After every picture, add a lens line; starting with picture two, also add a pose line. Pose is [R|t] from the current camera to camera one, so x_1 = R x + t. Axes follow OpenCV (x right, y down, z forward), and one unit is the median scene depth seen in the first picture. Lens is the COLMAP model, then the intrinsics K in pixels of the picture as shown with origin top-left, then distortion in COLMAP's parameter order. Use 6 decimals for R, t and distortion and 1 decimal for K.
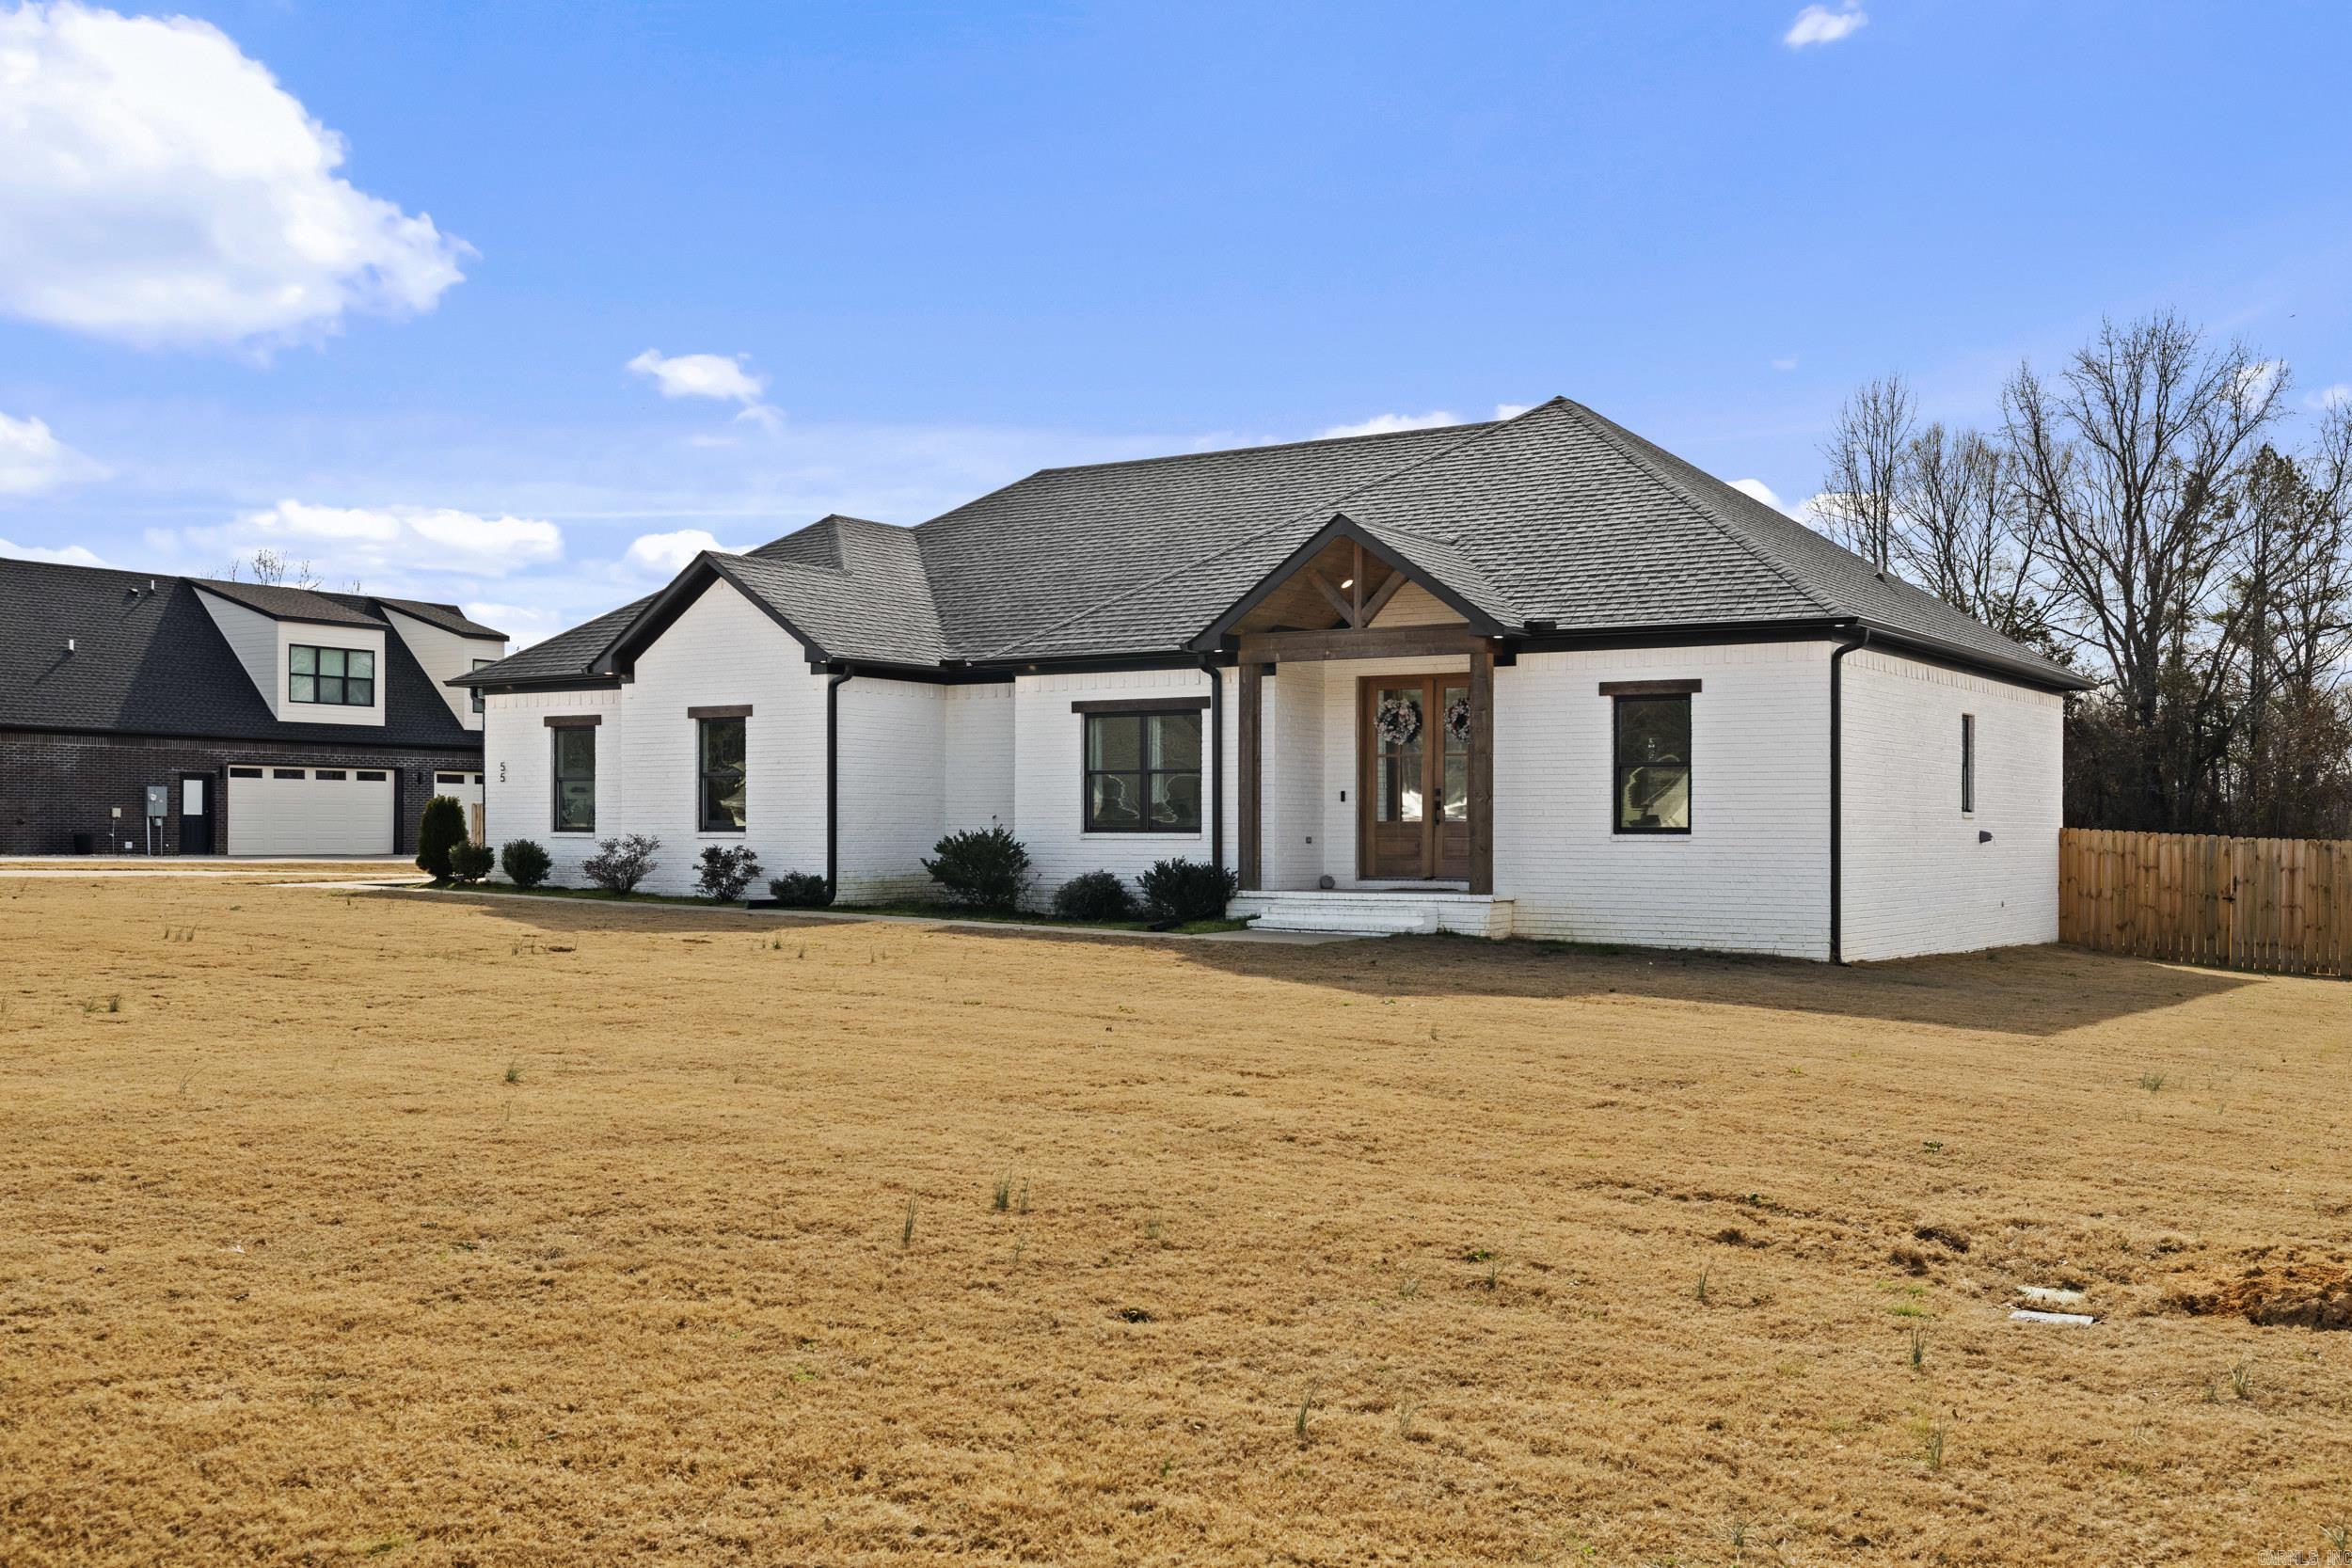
lens RADIAL K [[2337.3, 0, 1175.8], [0, 2337.3, 780.8], [0, 0, 1]] dist [0.010649, 0.000000]
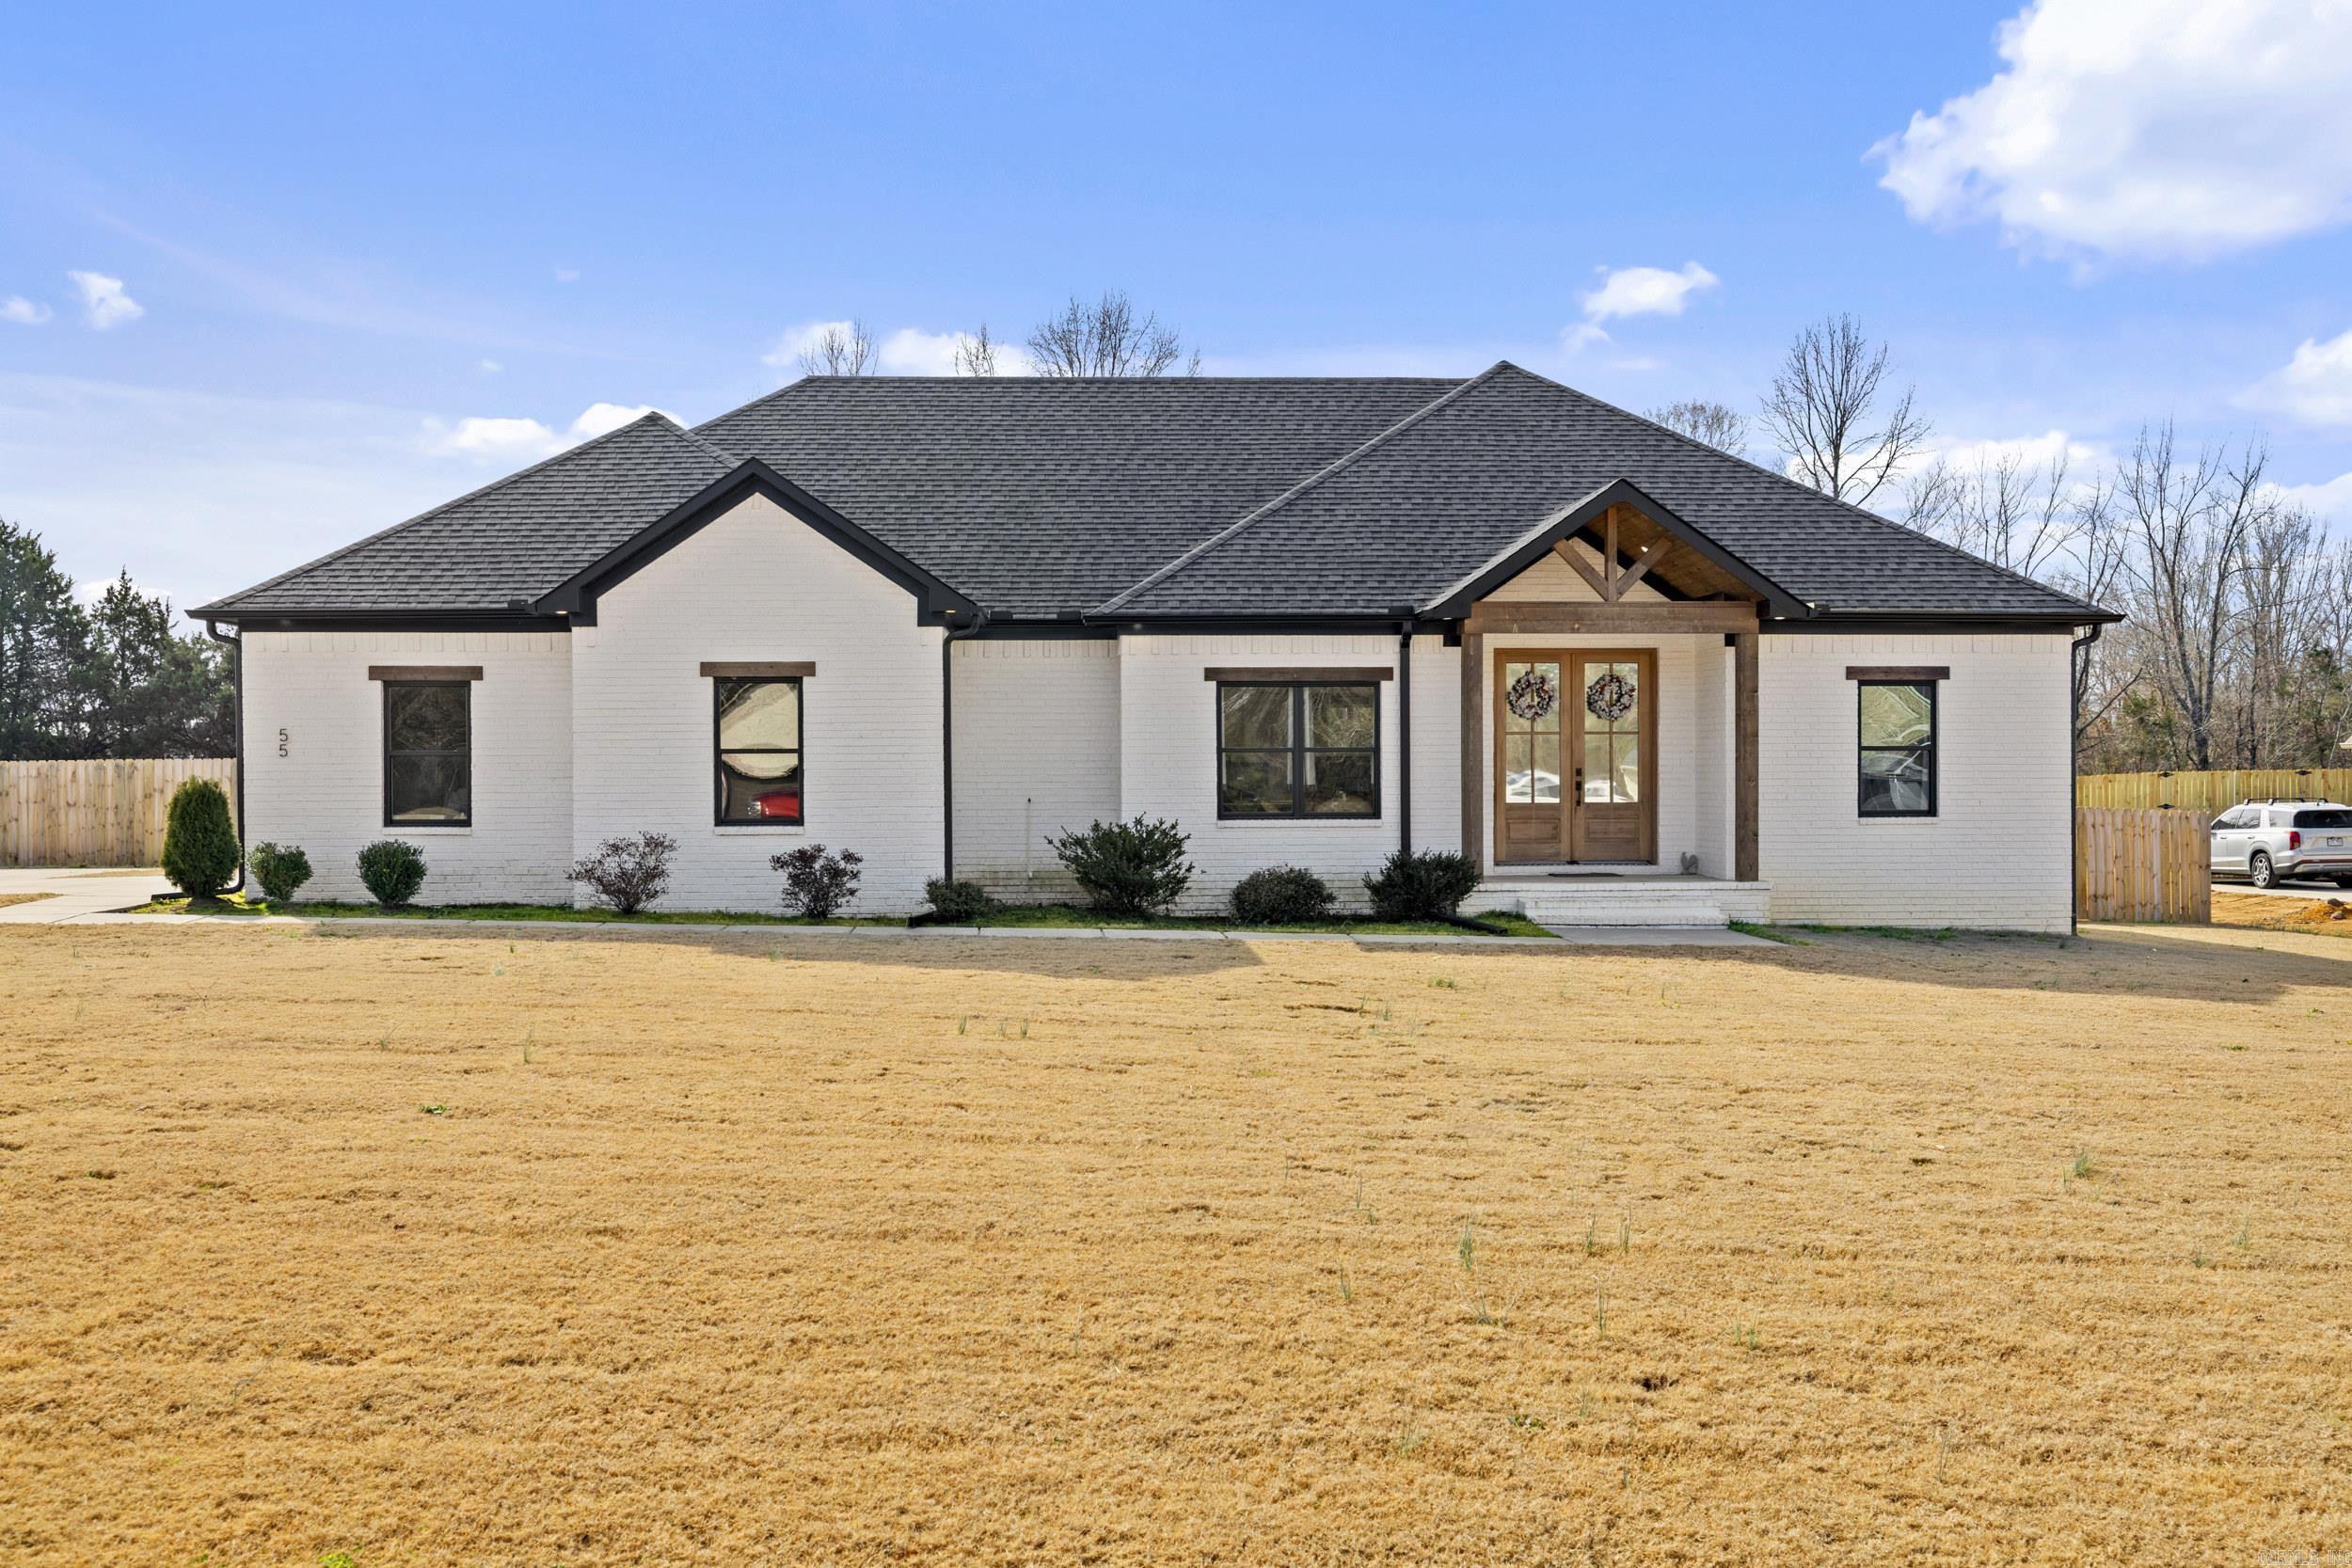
lens RADIAL K [[2337.3, 0, 1184.7], [0, 2337.3, 782.6], [0, 0, 1]] dist [0.010649, 0.000000]
pose [[0.805632, -0.013322, 0.592267, -0.569507], [-0.008078, 0.999407, 0.033468, -0.020808], [-0.592361, -0.031747, 0.805047, 0.319849]]
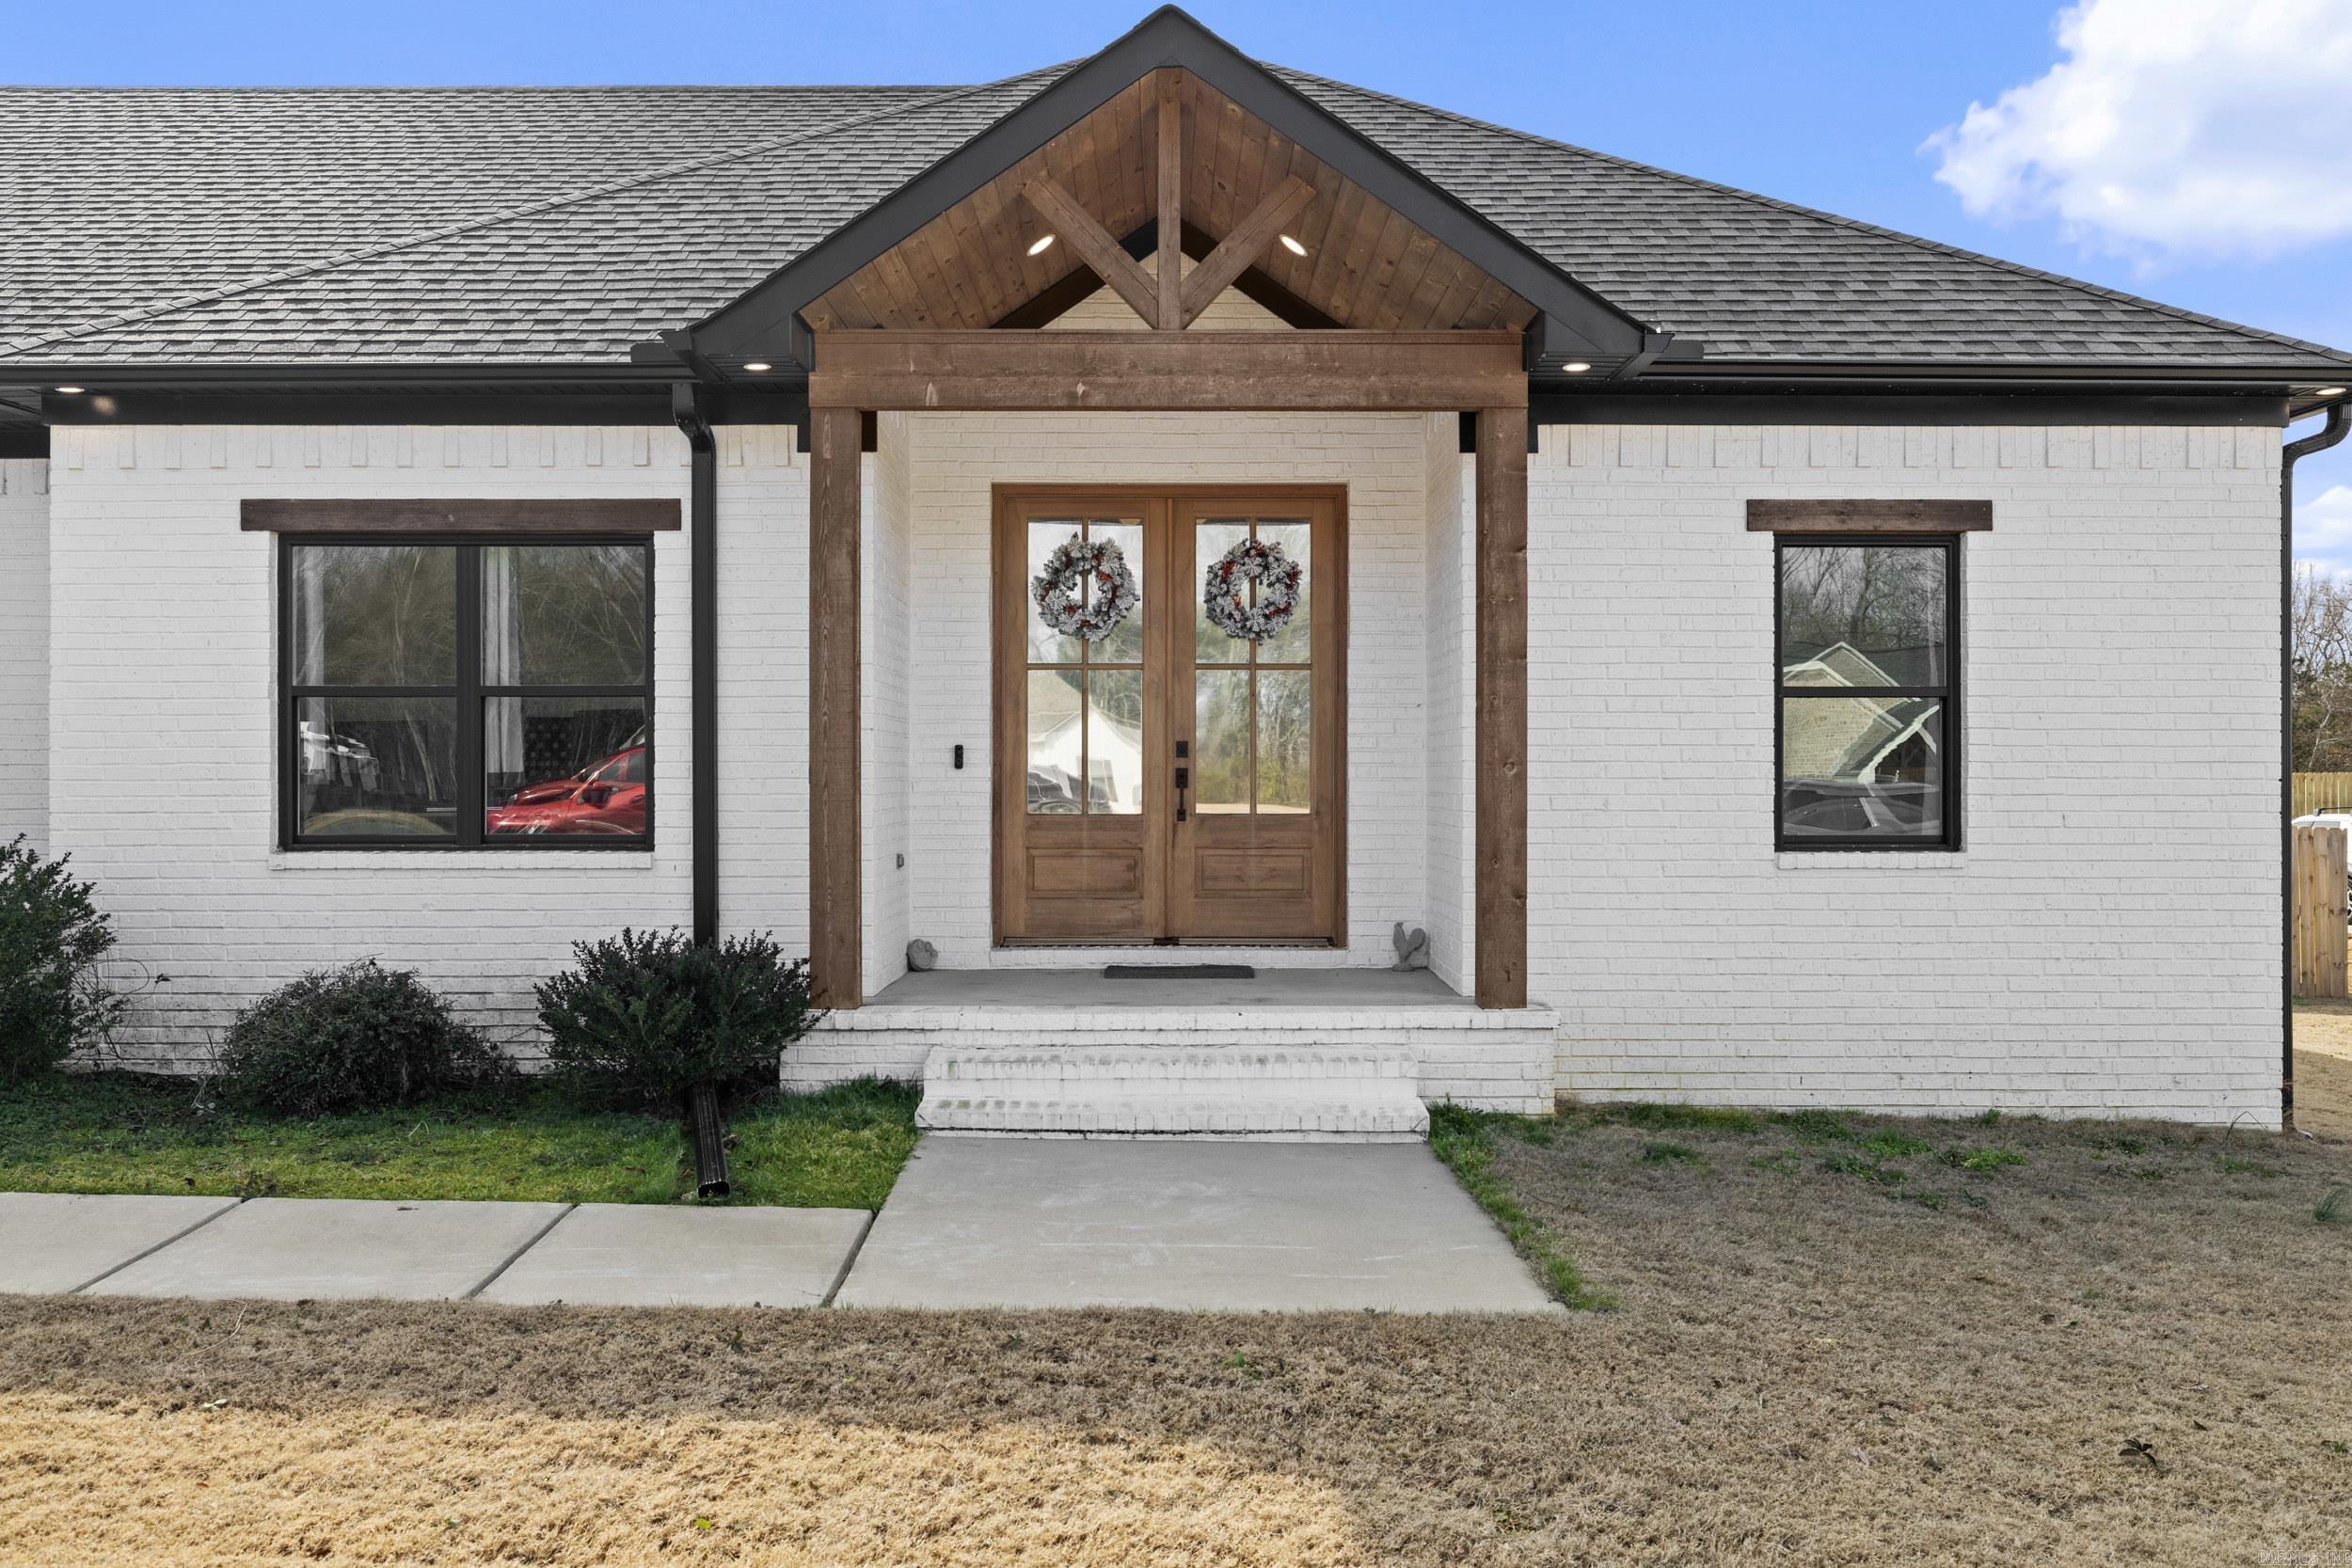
lens RADIAL K [[1880.2, 0, 1175.7], [0, 1880.2, 770.6], [0, 0, 1]] dist [-0.002500, -0.004142]
pose [[0.837770, -0.003198, 0.546014, -0.084773], [-0.010603, 0.999699, 0.022123, 0.001085], [-0.545920, -0.024323, 0.837484, 0.681626]]
